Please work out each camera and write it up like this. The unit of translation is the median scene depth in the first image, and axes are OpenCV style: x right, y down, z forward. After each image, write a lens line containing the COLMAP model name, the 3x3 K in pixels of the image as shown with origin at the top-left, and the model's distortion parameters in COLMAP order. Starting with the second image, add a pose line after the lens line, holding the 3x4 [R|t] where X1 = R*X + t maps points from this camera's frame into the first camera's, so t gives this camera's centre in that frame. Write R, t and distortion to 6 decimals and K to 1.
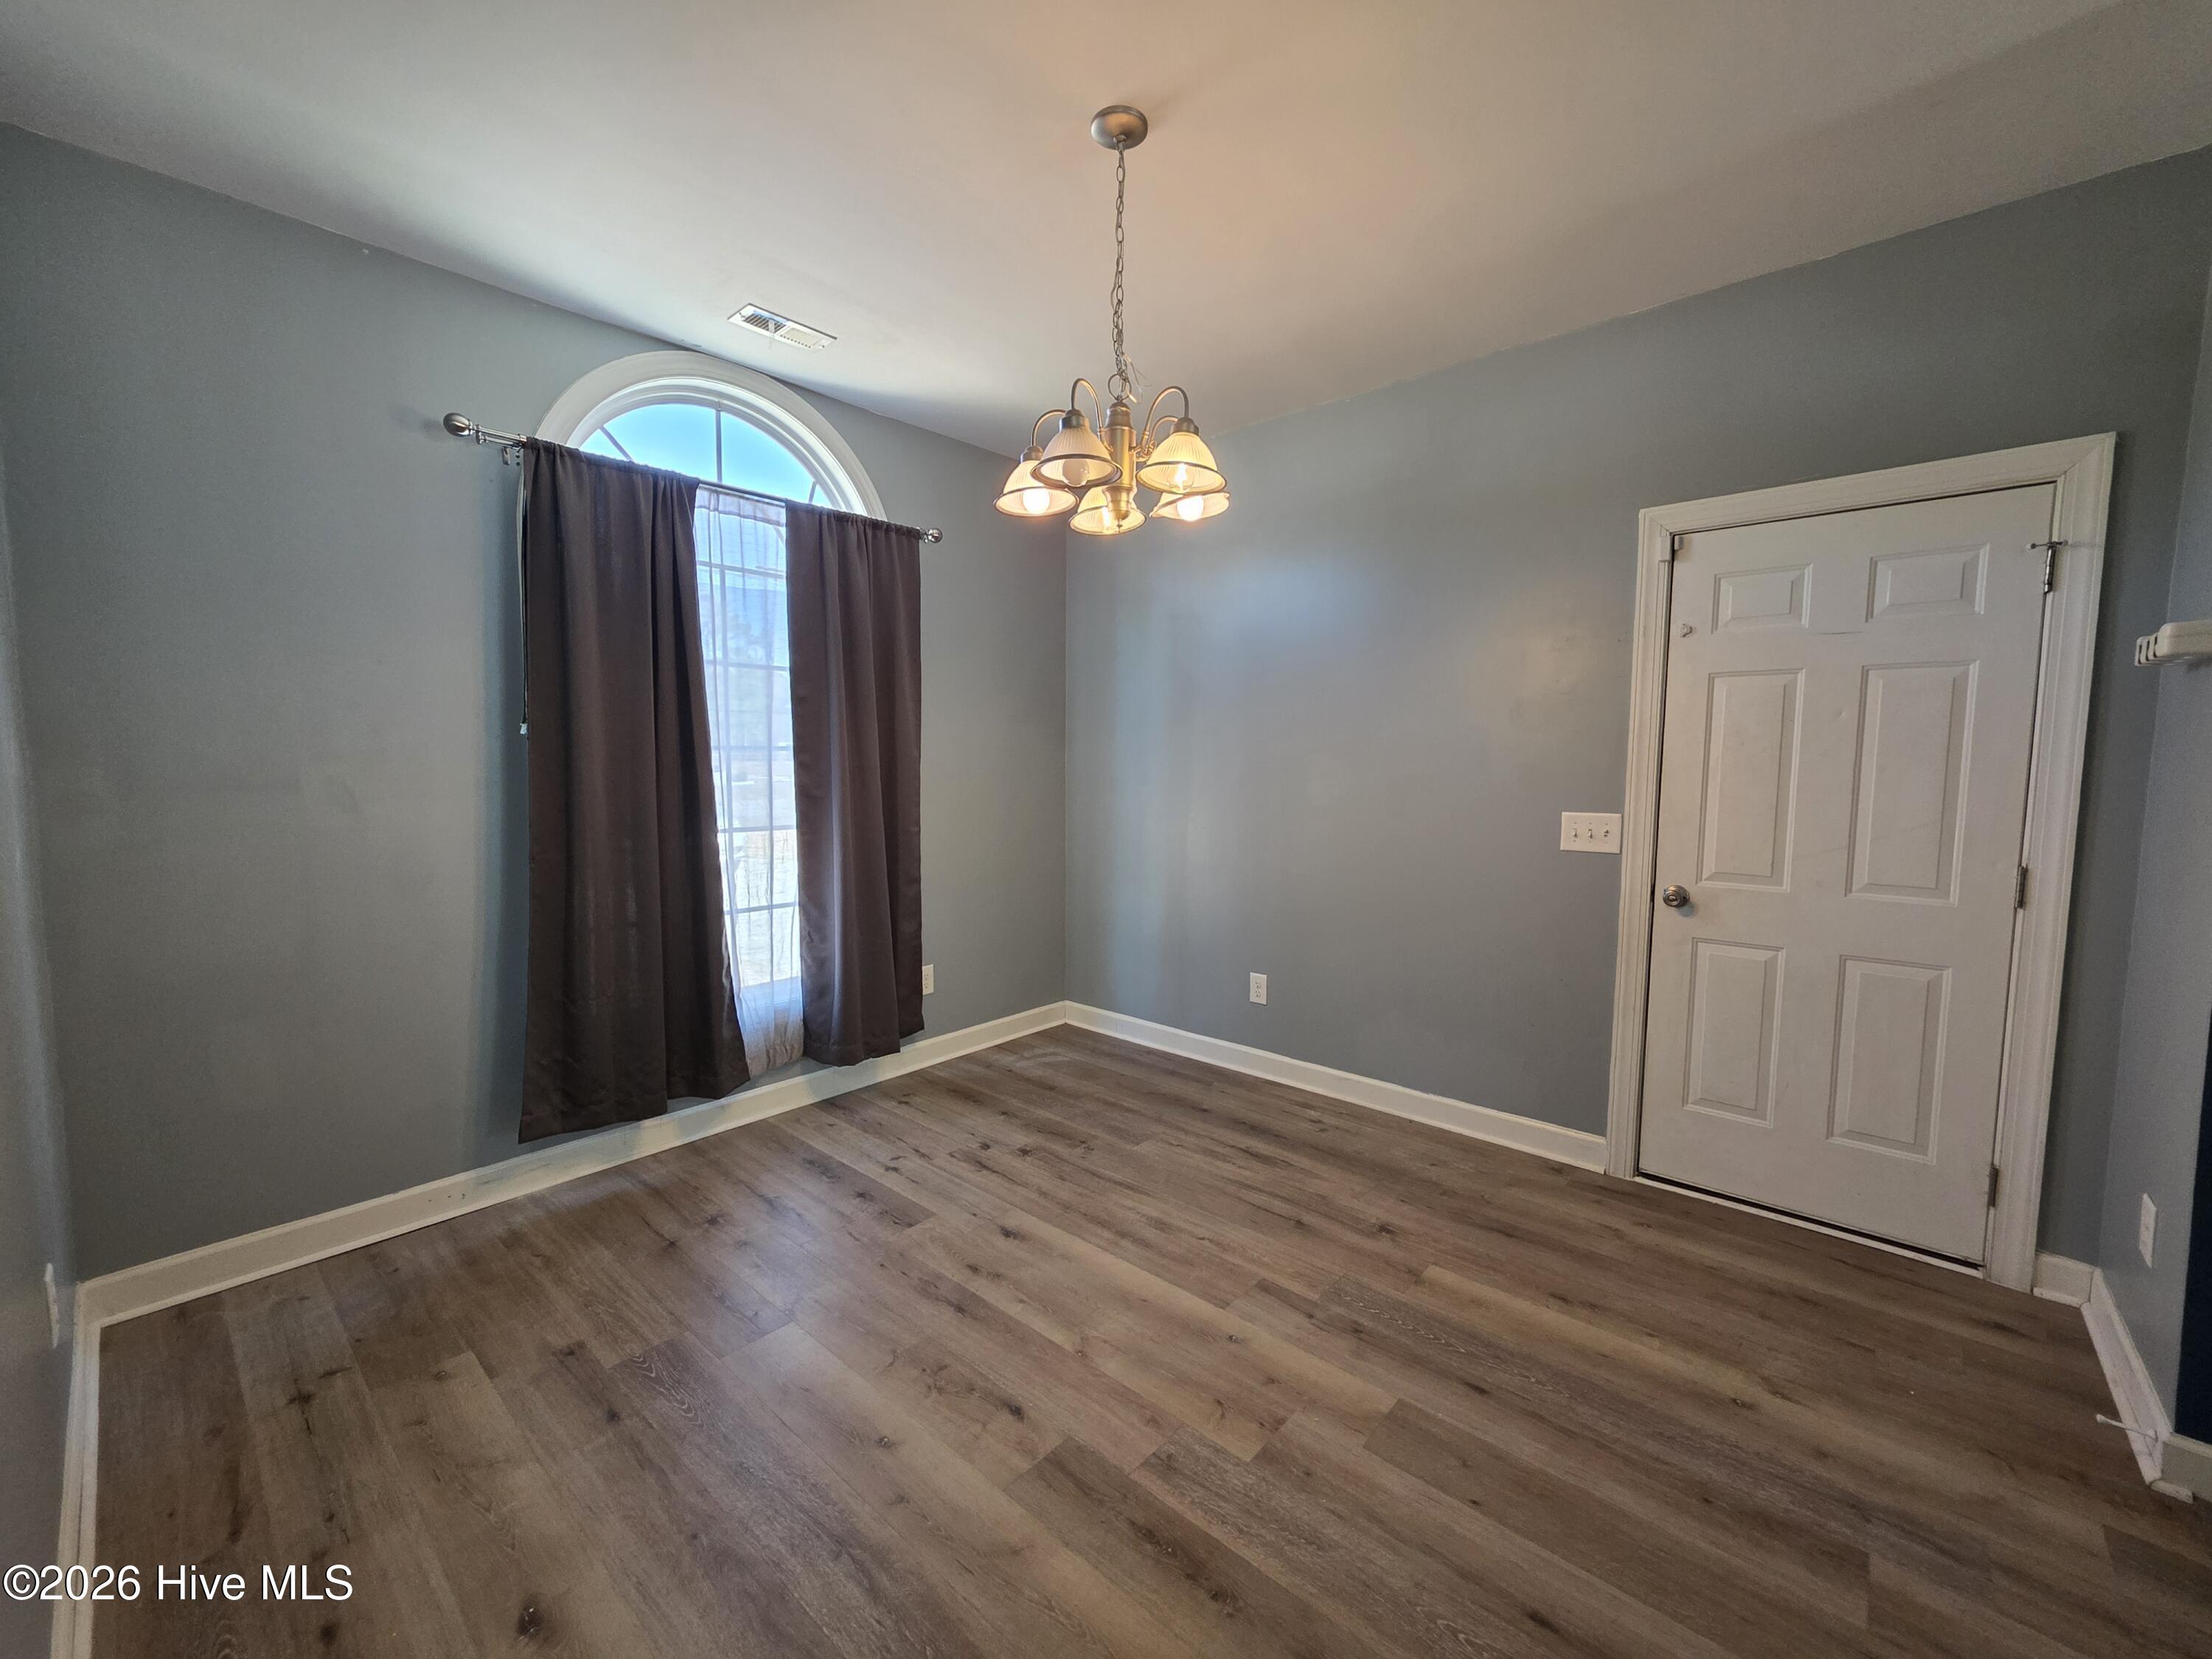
lens RADIAL K [[886.4, 0, 1121.4], [0, 886.4, 820.0], [0, 0, 1]] dist [0.000227, 0.000757]
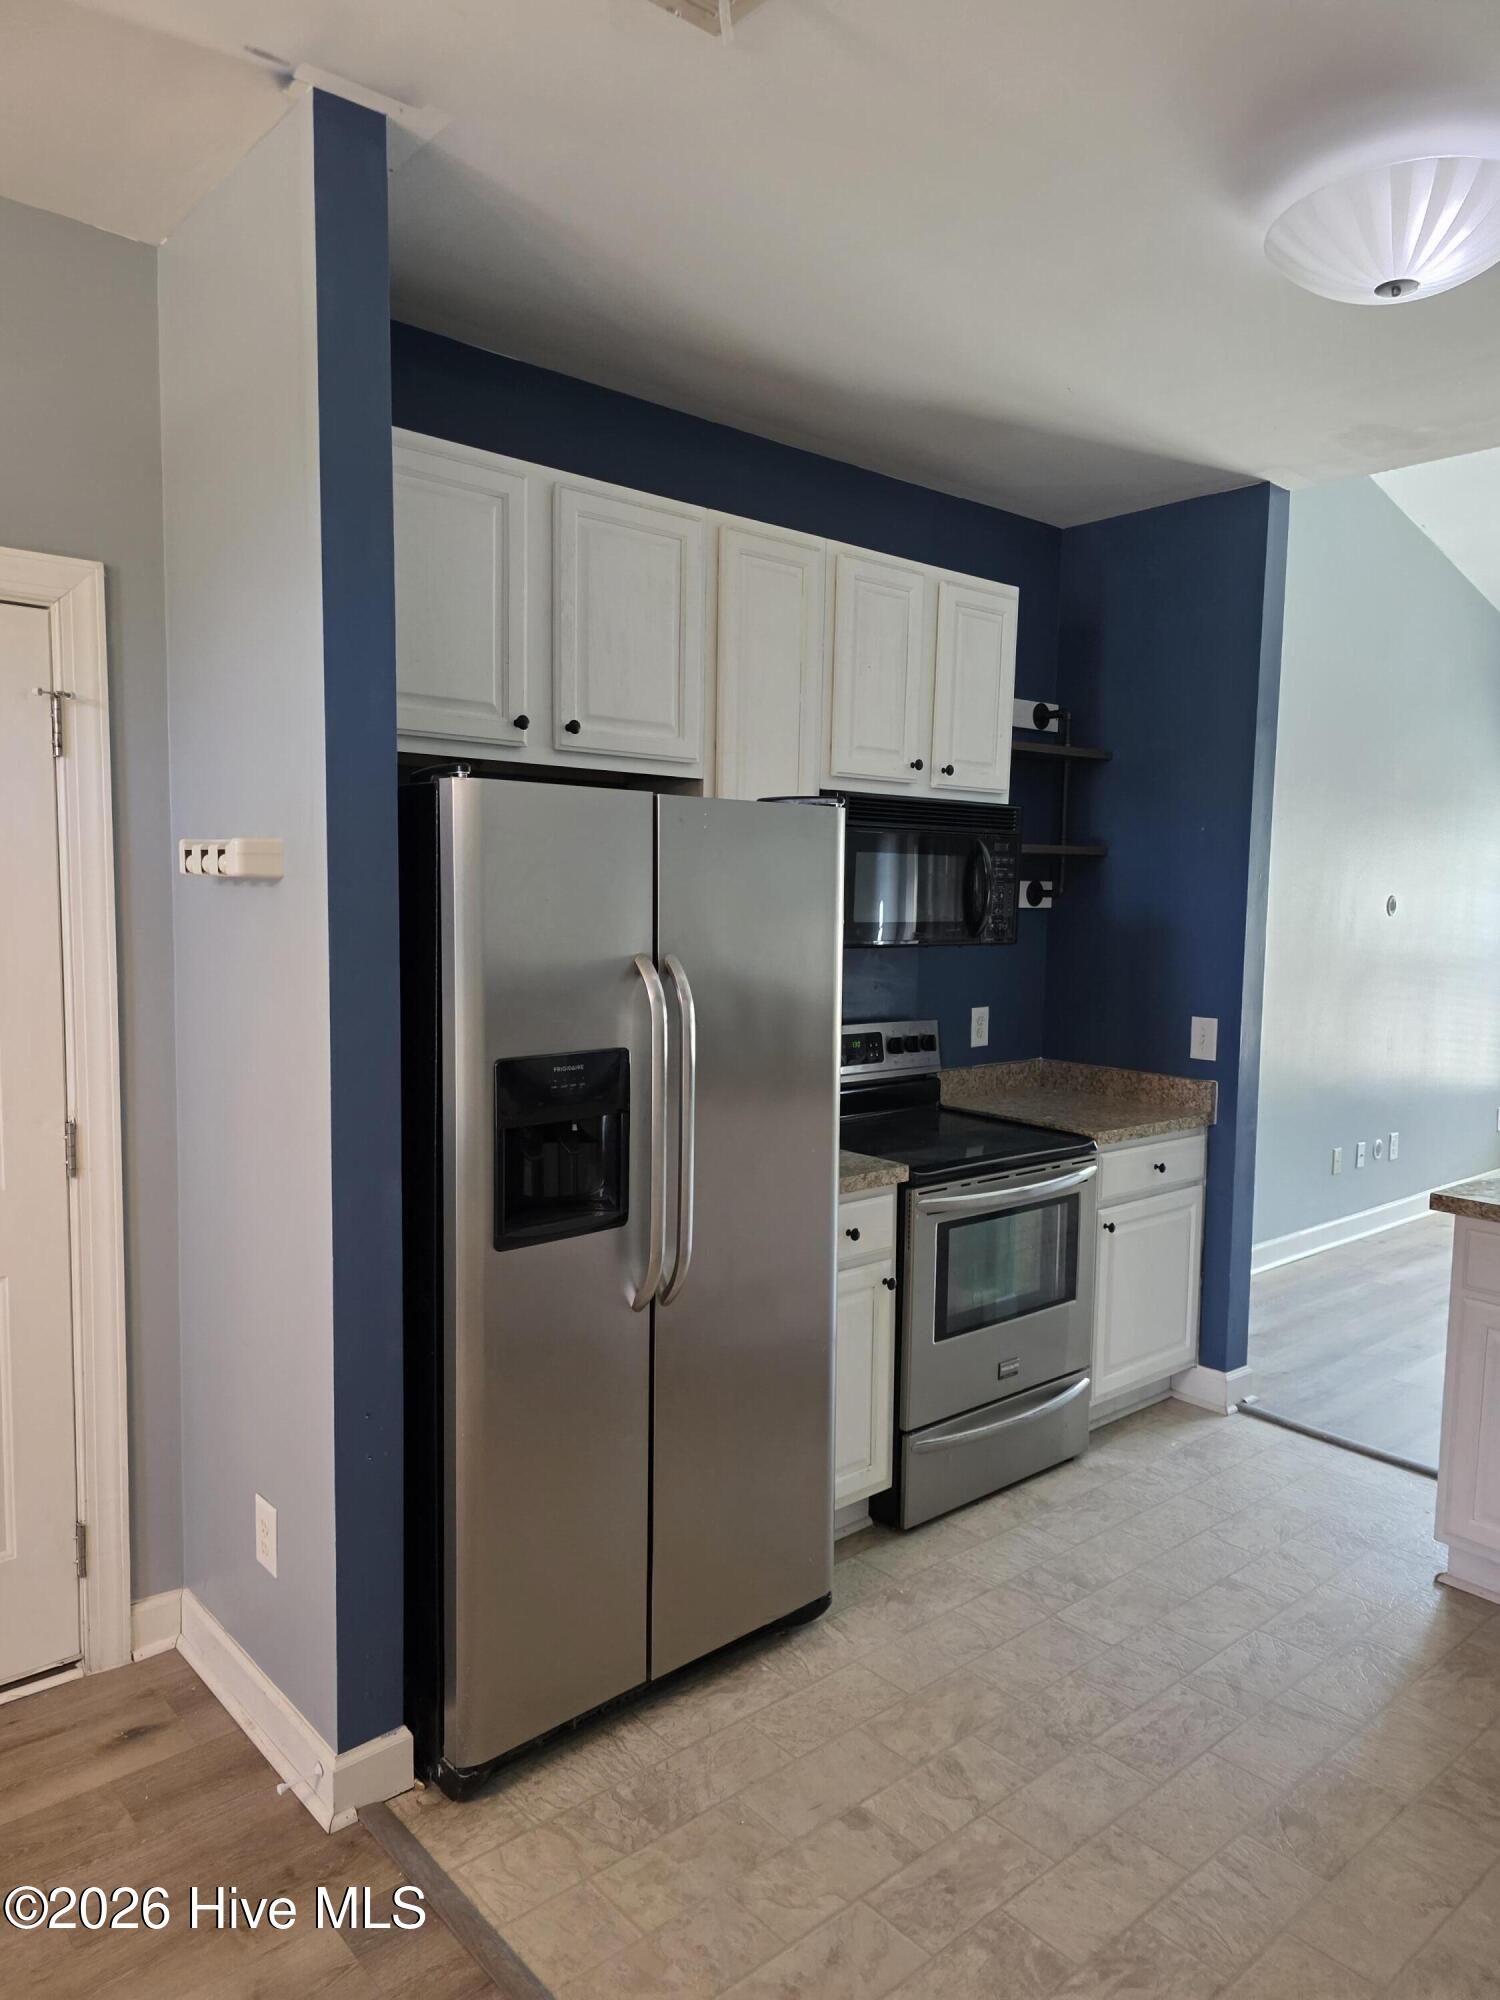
lens RADIAL K [[1348.2, 0, 733.3], [0, 1348.2, 996.2], [0, 0, 1]] dist [0.047894, -0.037249]
pose [[0.138608, -0.087271, 0.986495, -0.037801], [0.051381, 0.995402, 0.080840, -0.120669], [-0.989014, 0.039482, 0.142455, 0.282026]]
